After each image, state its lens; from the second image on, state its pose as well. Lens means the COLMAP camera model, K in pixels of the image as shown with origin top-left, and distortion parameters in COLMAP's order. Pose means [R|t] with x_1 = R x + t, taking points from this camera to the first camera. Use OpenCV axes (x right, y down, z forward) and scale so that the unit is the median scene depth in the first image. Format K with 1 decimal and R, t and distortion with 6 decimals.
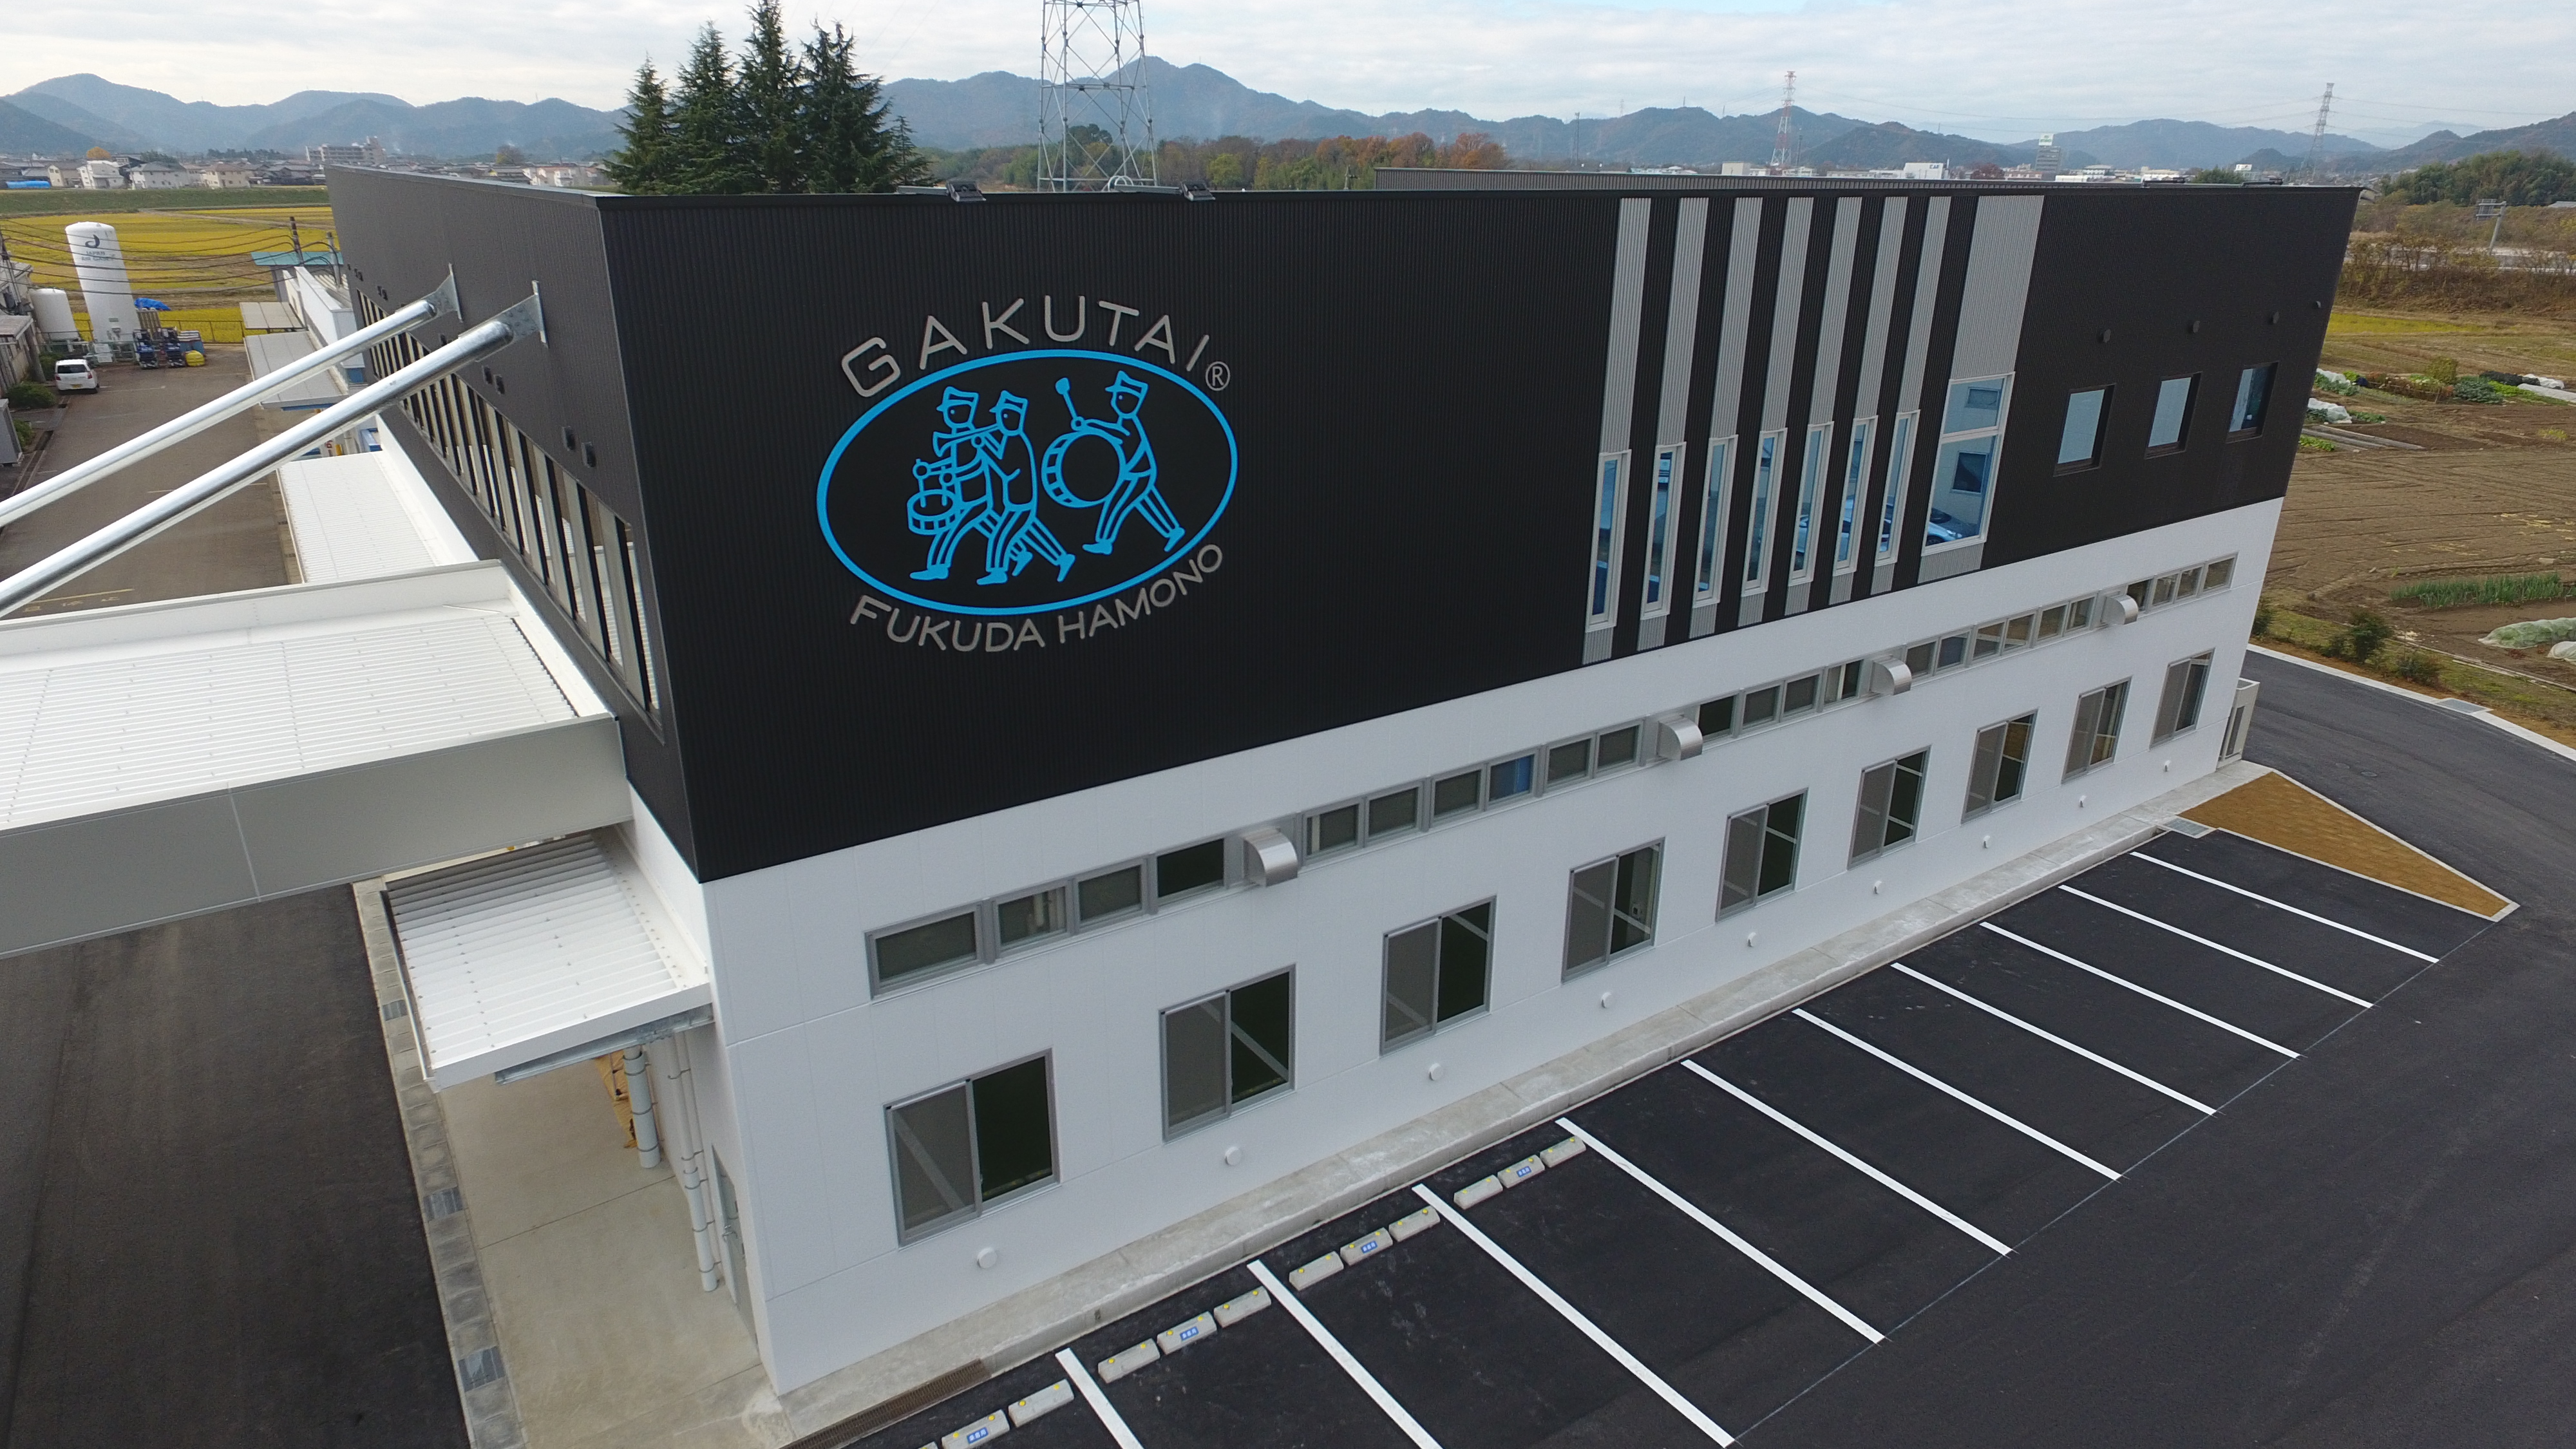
lens RADIAL K [[1489.4, 0, 1298.0], [0, 1489.4, 728.6], [0, 0, 1]] dist [0.015743, 0.001046]
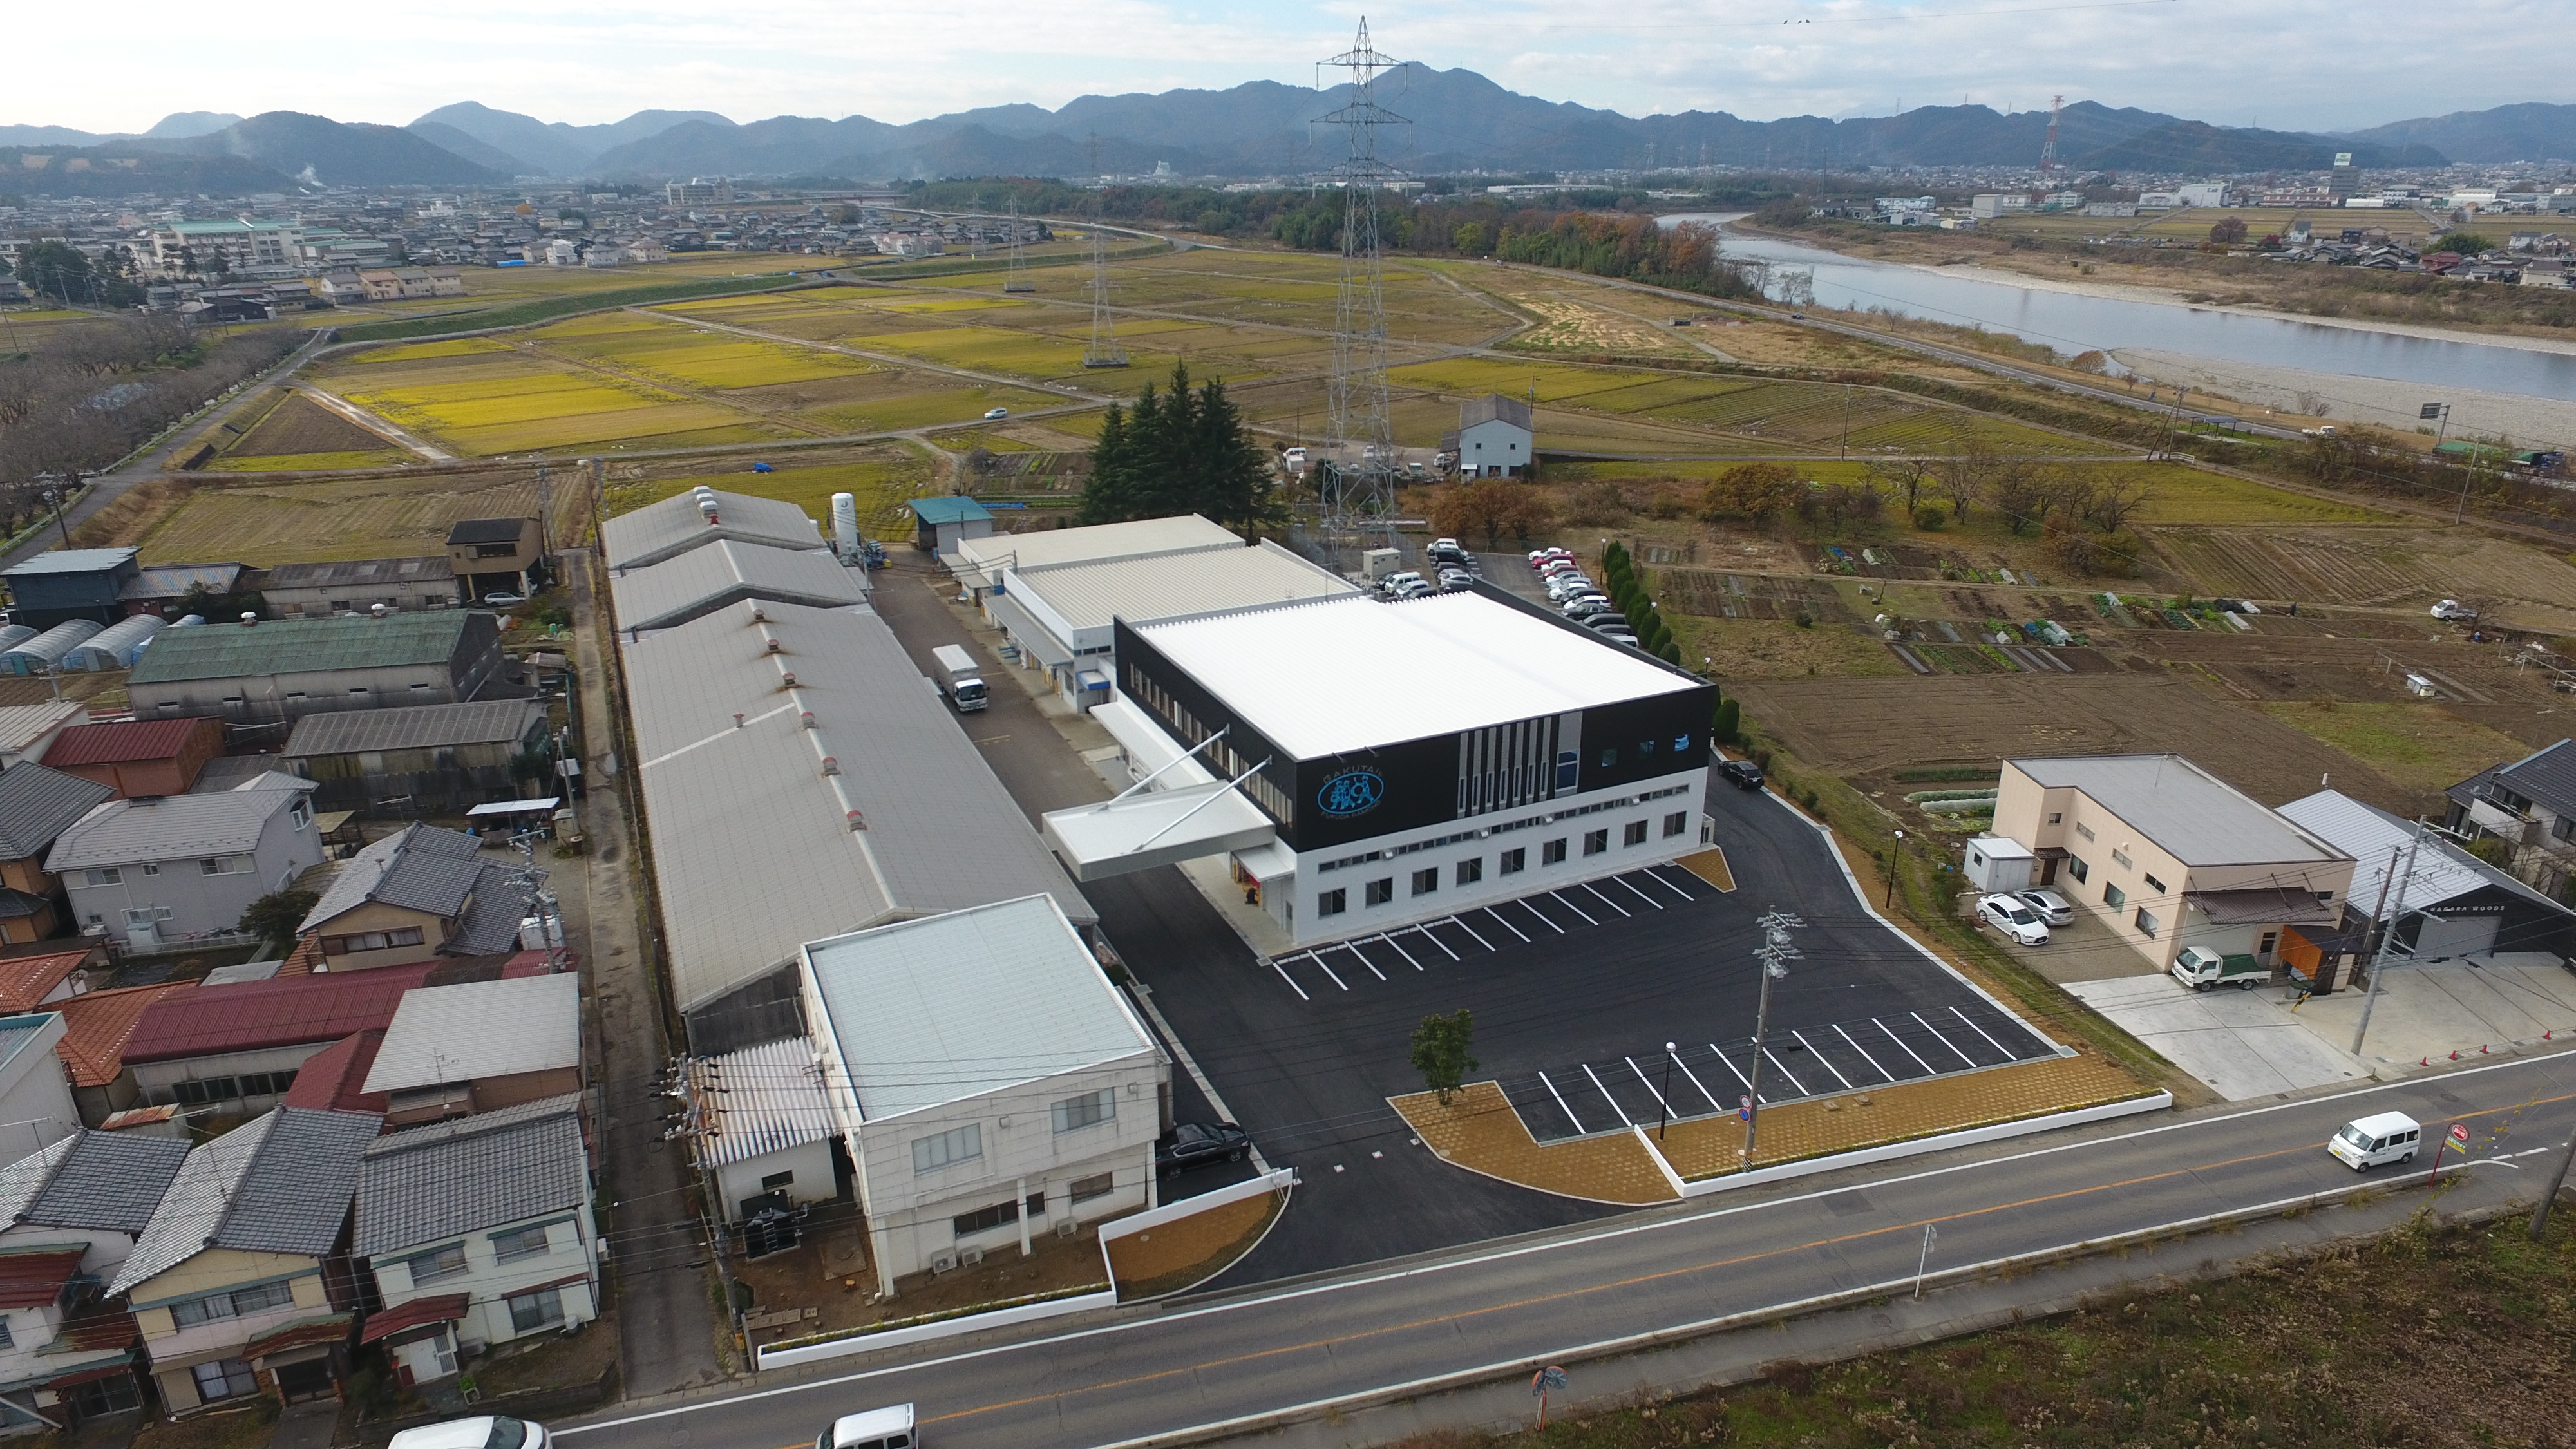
lens RADIAL K [[1489.4, 0, 1292.5], [0, 1489.4, 713.1], [0, 0, 1]] dist [0.015743, 0.001046]
pose [[0.986396, 0.044285, -0.158309, 0.331280], [-0.045642, 0.998946, -0.004945, -0.270140], [0.157923, 0.012103, 0.987377, -3.074435]]
